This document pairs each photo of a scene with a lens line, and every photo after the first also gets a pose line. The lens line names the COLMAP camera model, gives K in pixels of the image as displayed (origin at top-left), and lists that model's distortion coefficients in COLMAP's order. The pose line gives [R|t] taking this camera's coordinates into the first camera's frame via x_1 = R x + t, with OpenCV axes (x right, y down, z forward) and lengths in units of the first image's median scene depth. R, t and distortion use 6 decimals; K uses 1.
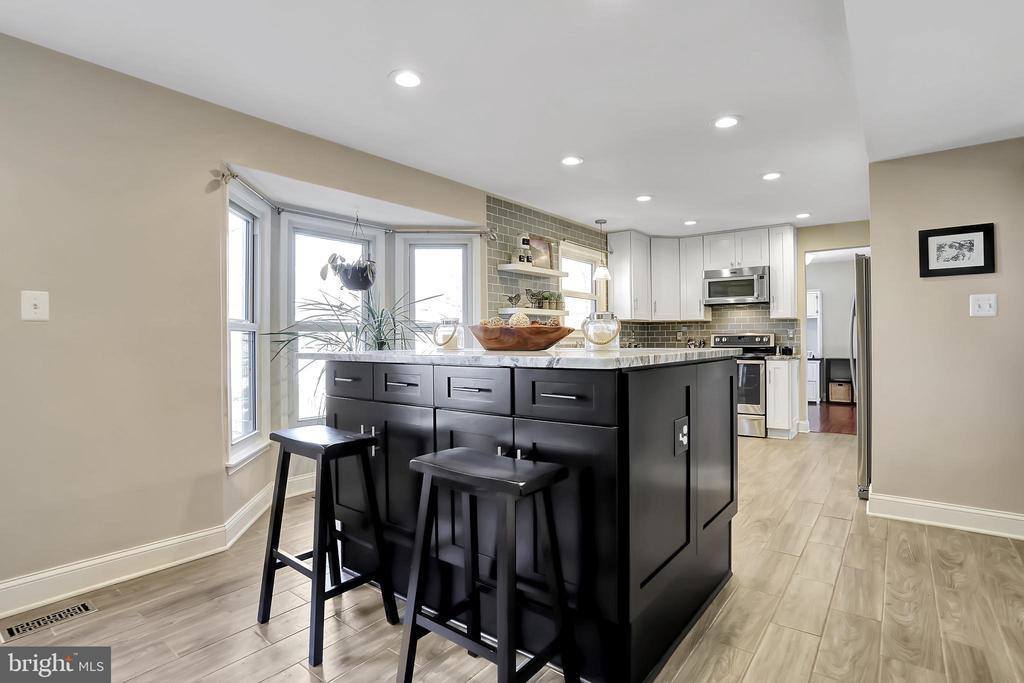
lens RADIAL K [[517.5, 0, 515.1], [0, 517.5, 339.5], [0, 0, 1]] dist [-0.035132, 0.006271]
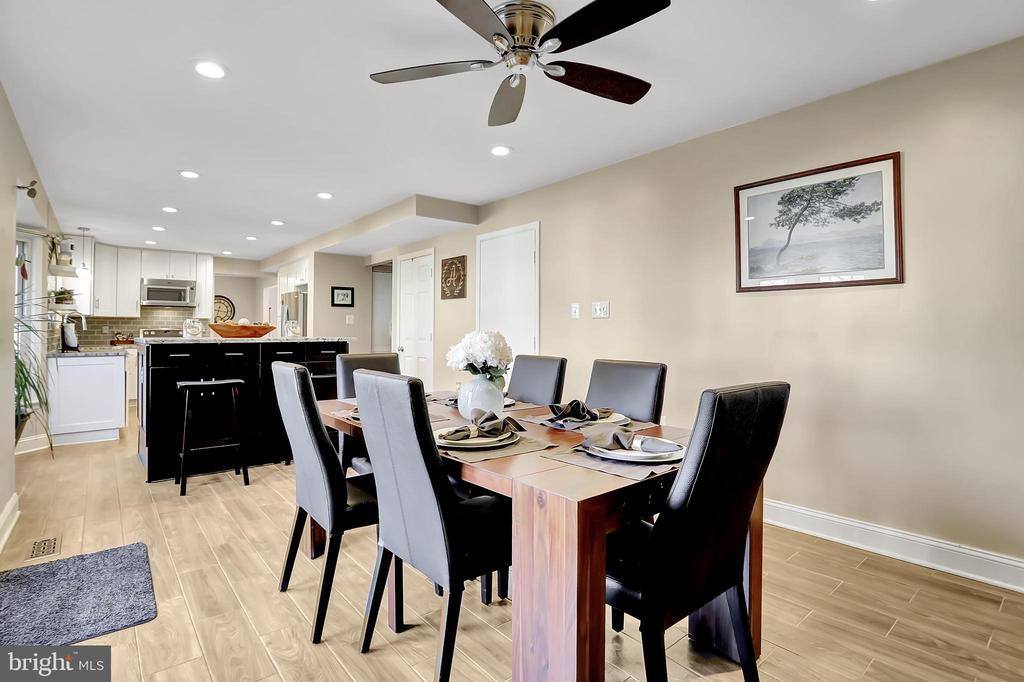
lens RADIAL K [[517.5, 0, 513.3], [0, 517.5, 330.7], [0, 0, 1]] dist [-0.035132, 0.006271]
pose [[0.241941, 0.013288, 0.970200, -0.641797], [-0.005844, 0.999908, -0.012237, 0.004811], [-0.970273, -0.002709, 0.241996, -0.182670]]
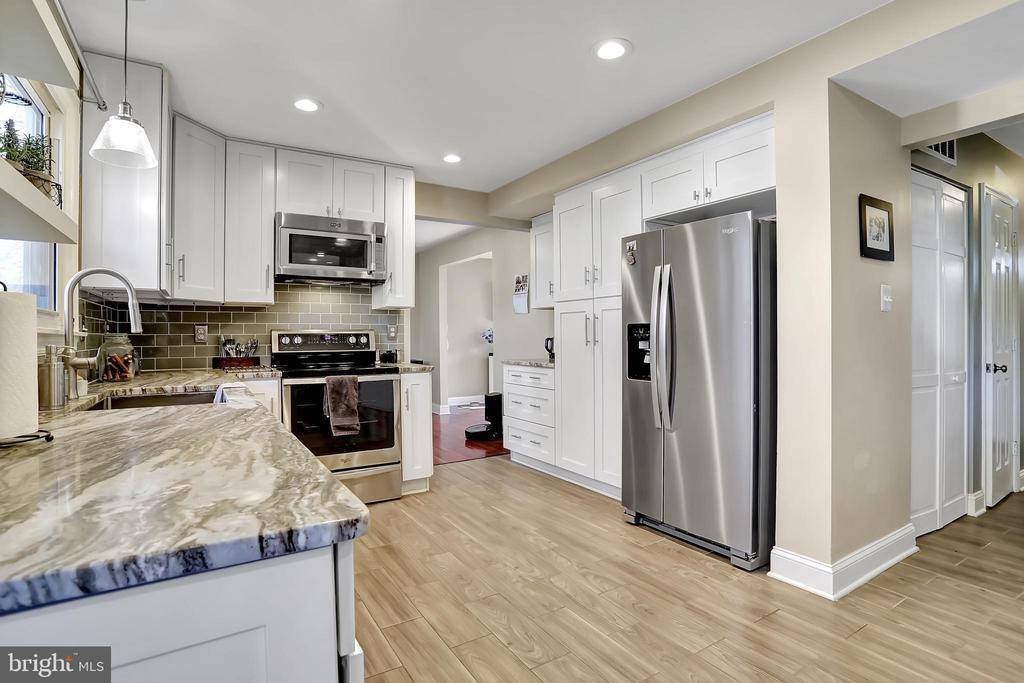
lens RADIAL K [[517.5, 0, 512.3], [0, 517.5, 339.3], [0, 0, 1]] dist [-0.035132, 0.006271]
pose [[0.366177, -0.000043, 0.930545, -0.044049], [0.001638, 0.999998, -0.000599, -0.000199], [-0.930544, 0.001744, 0.366177, 0.604969]]
